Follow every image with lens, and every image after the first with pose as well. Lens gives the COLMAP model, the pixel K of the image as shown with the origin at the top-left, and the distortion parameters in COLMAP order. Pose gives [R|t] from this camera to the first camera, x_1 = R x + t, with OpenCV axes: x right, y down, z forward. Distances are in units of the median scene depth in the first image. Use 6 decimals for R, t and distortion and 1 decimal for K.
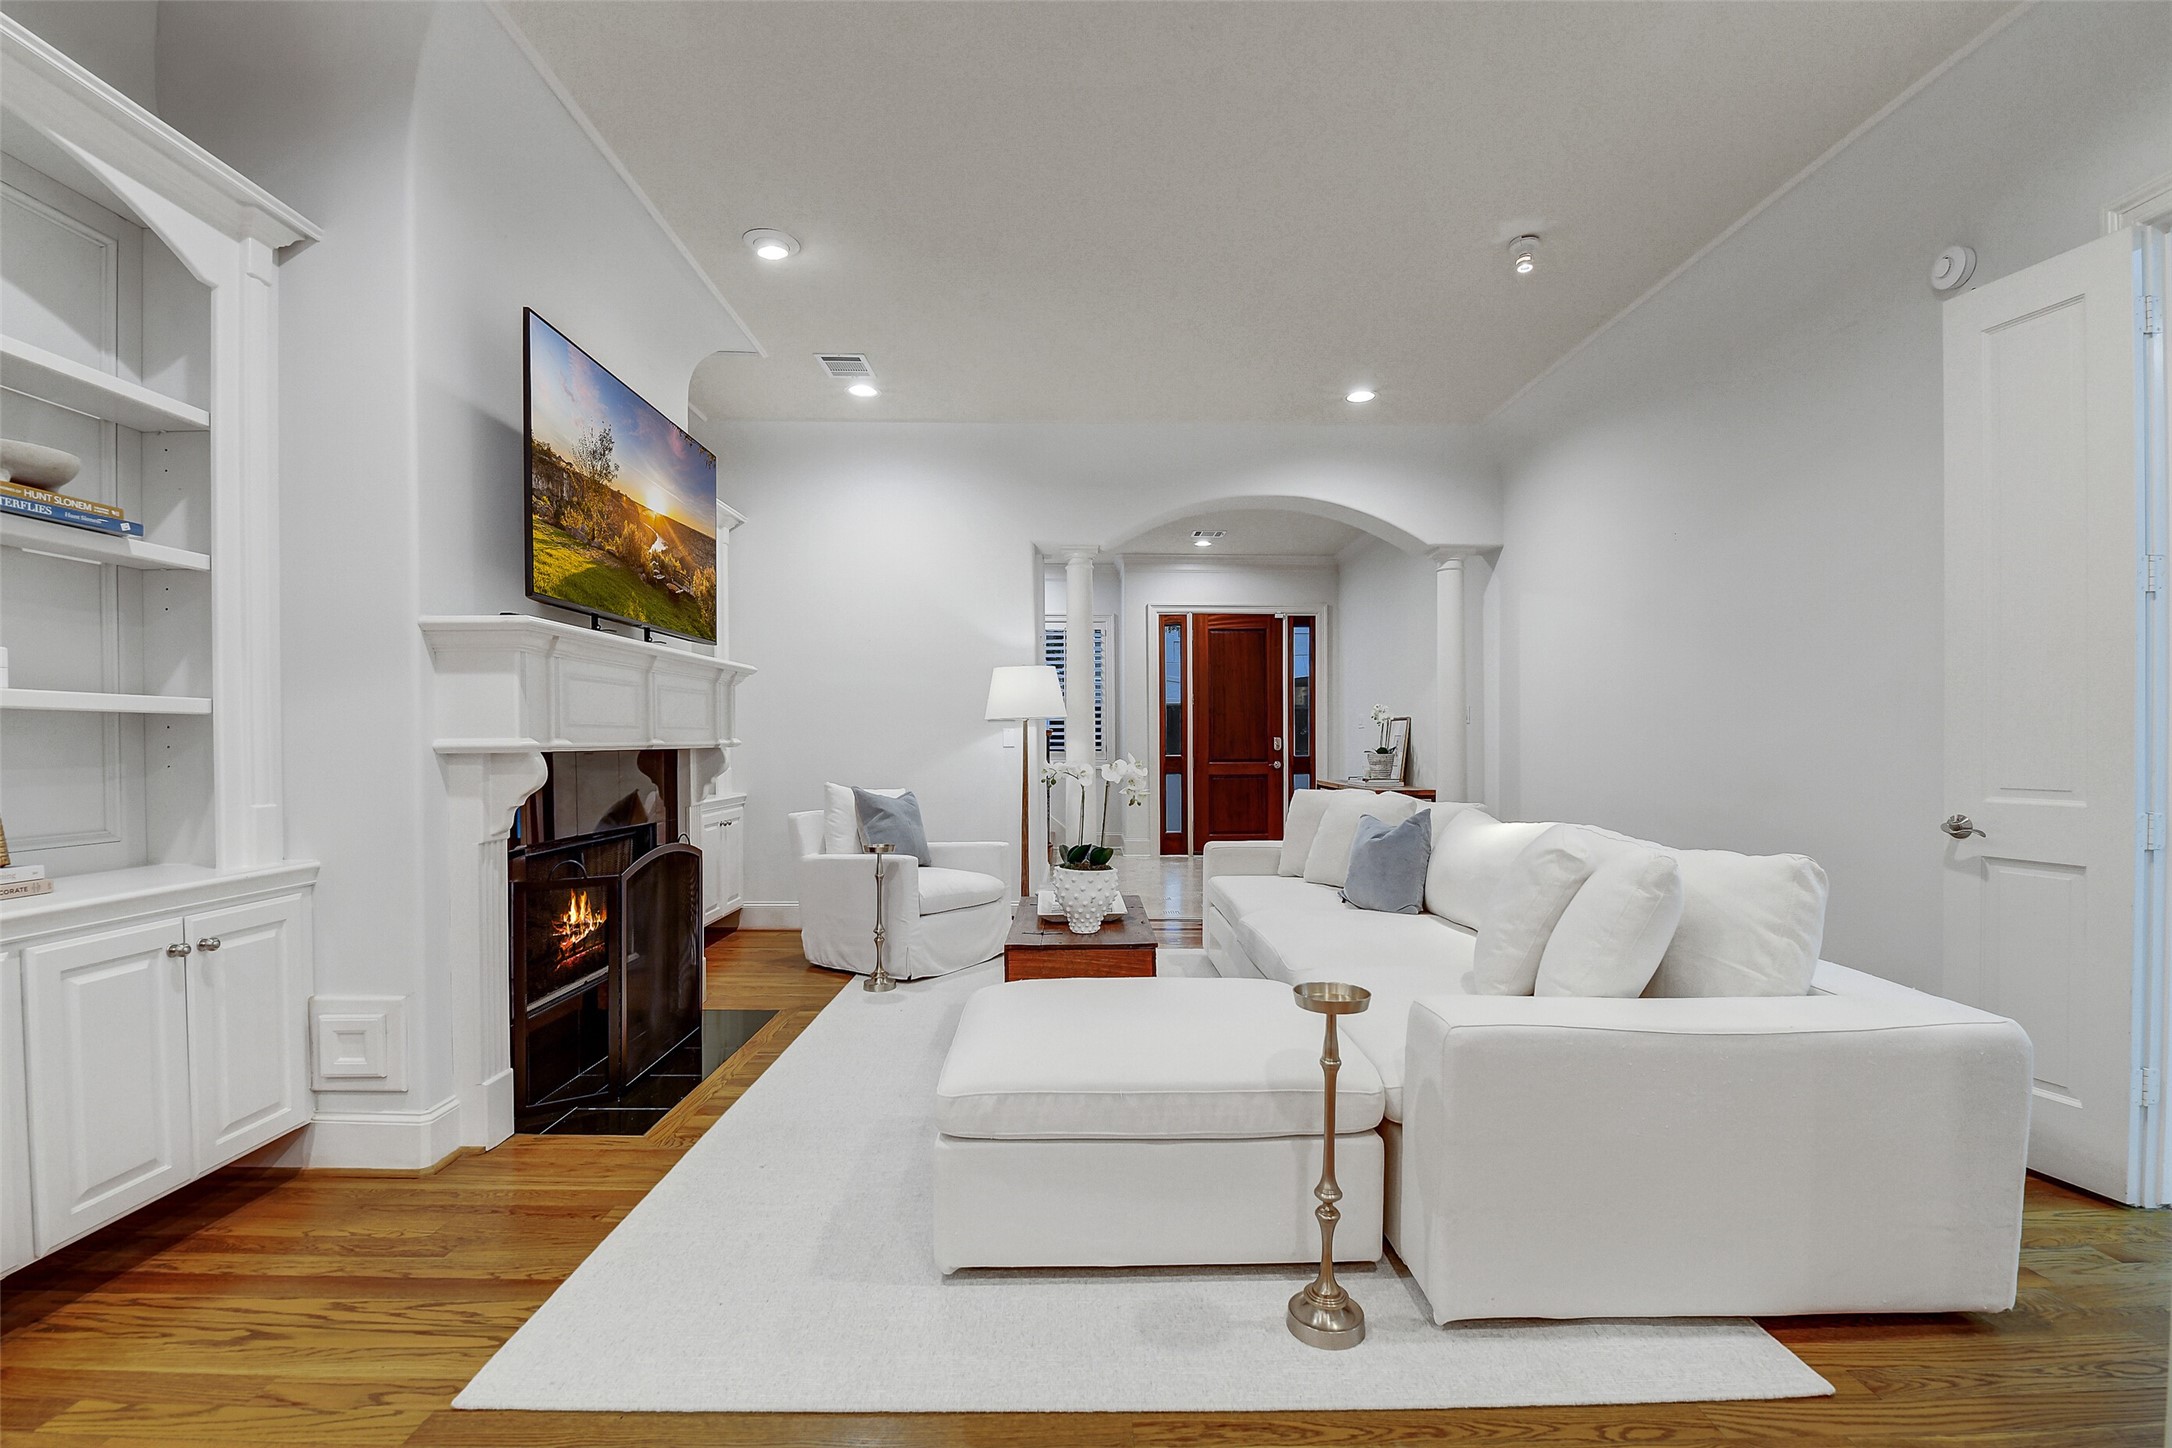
lens RADIAL K [[949.6, 0, 1088.6], [0, 949.6, 722.9], [0, 0, 1]] dist [-0.017183, -0.003963]
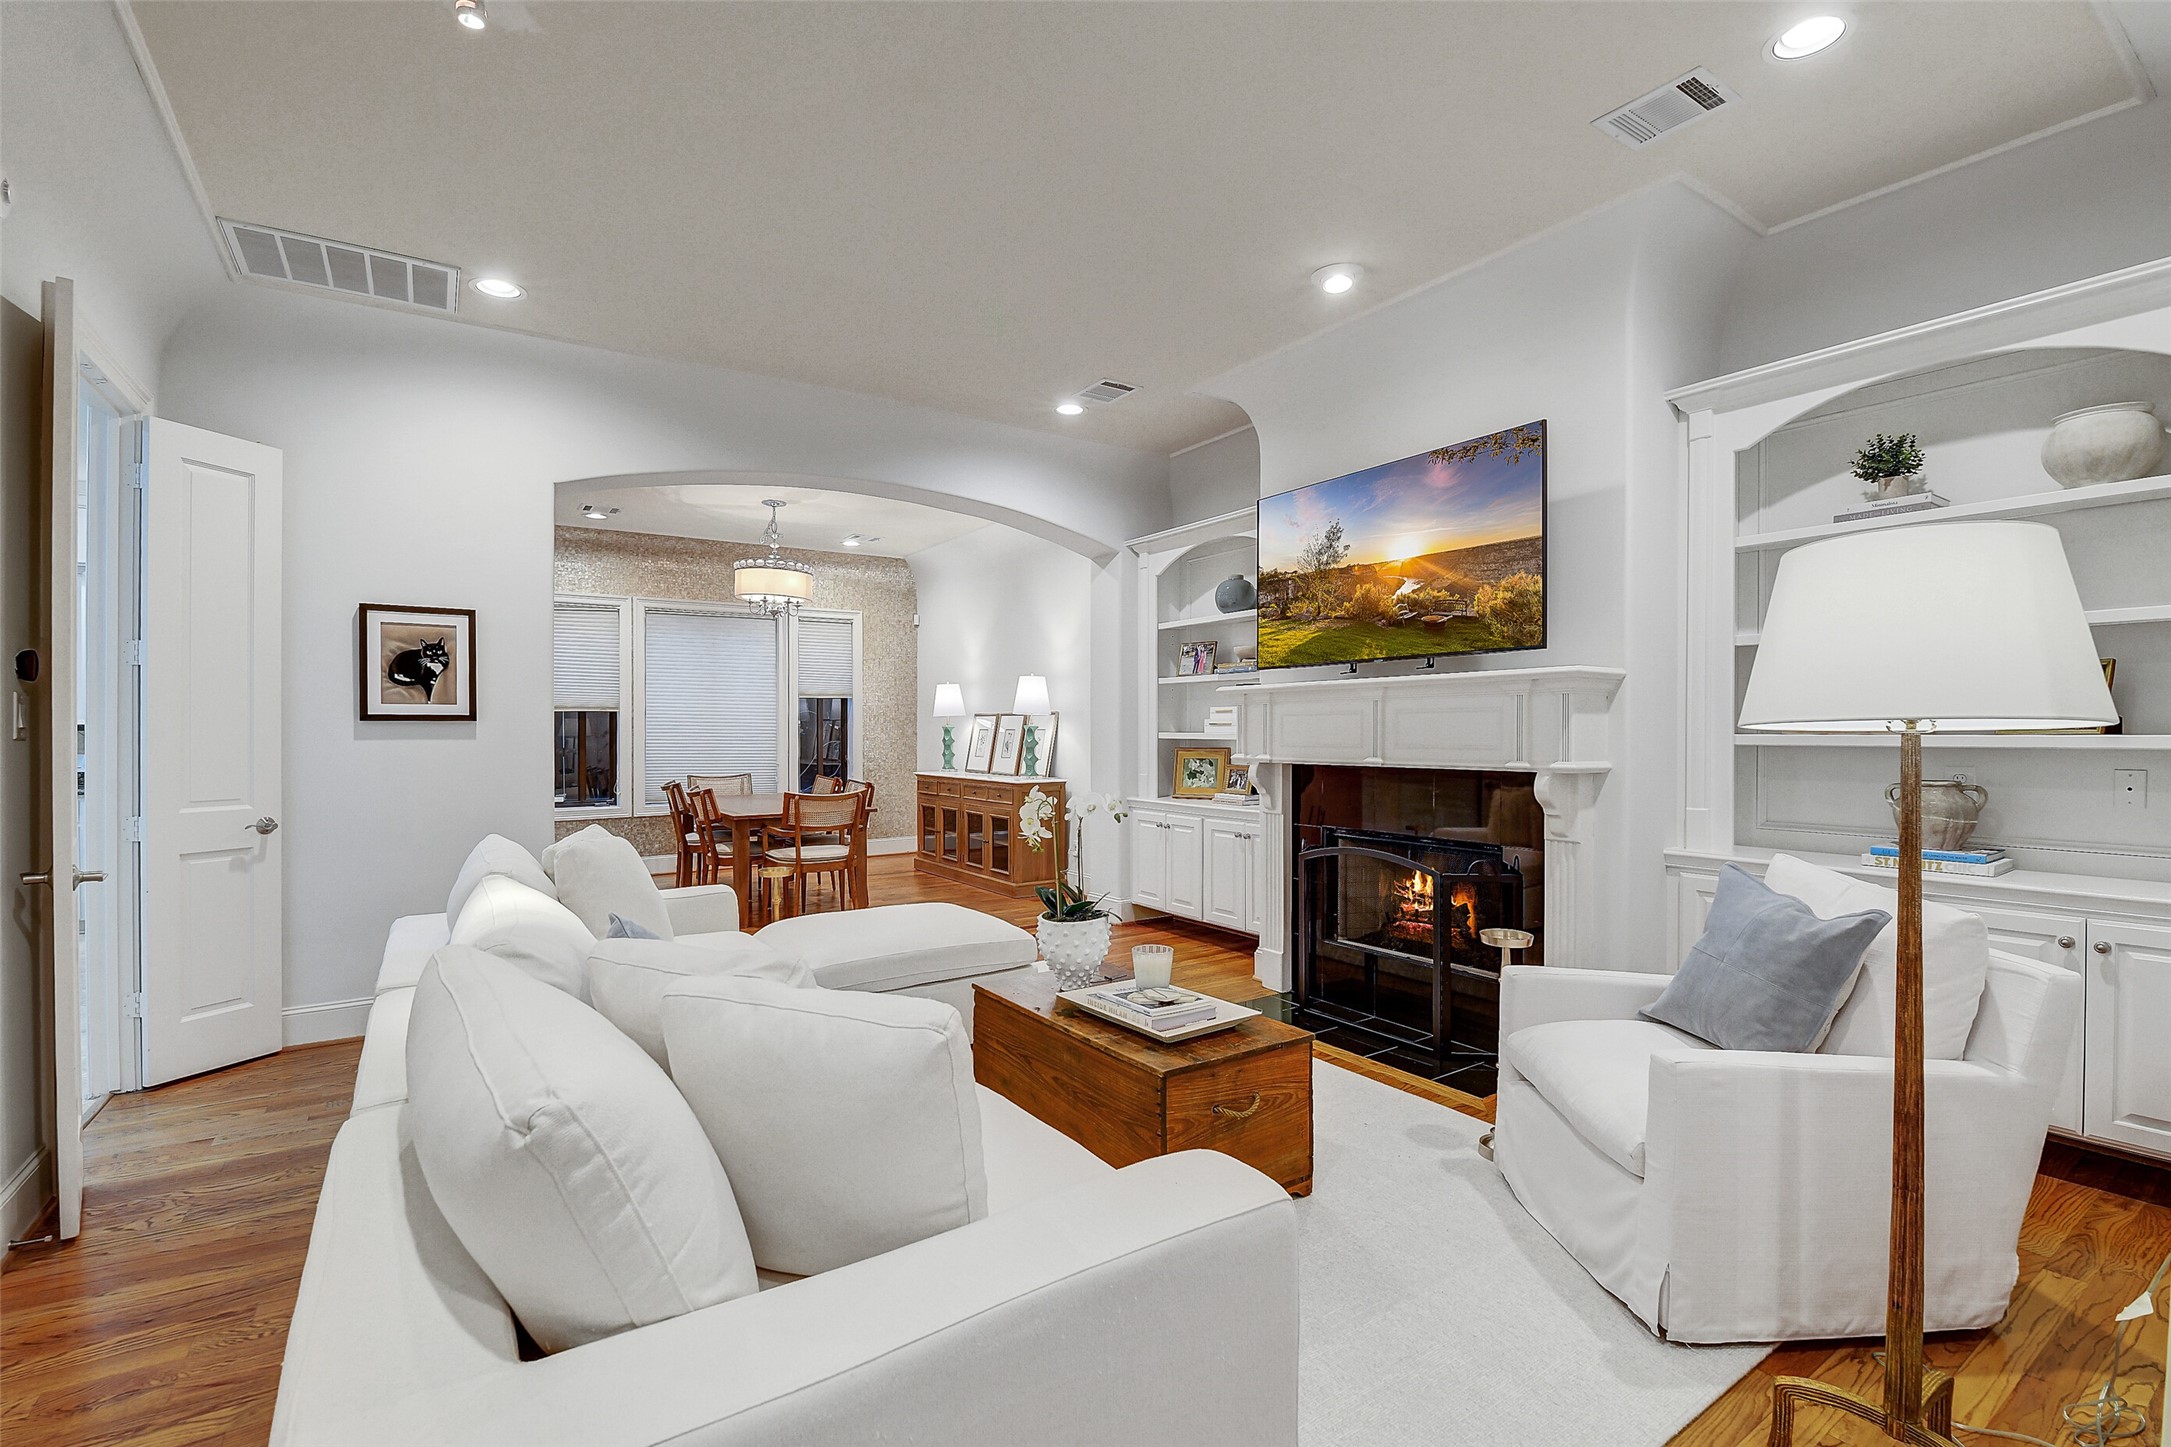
lens RADIAL K [[949.1, 0, 1077.9], [0, 949.1, 730.1], [0, 0, 1]] dist [-0.017183, -0.003963]
pose [[-0.816643, 0.009517, -0.577065, 0.542913], [0.004118, 0.999935, 0.010664, -0.037794], [0.577128, 0.006332, -0.816629, 1.833684]]
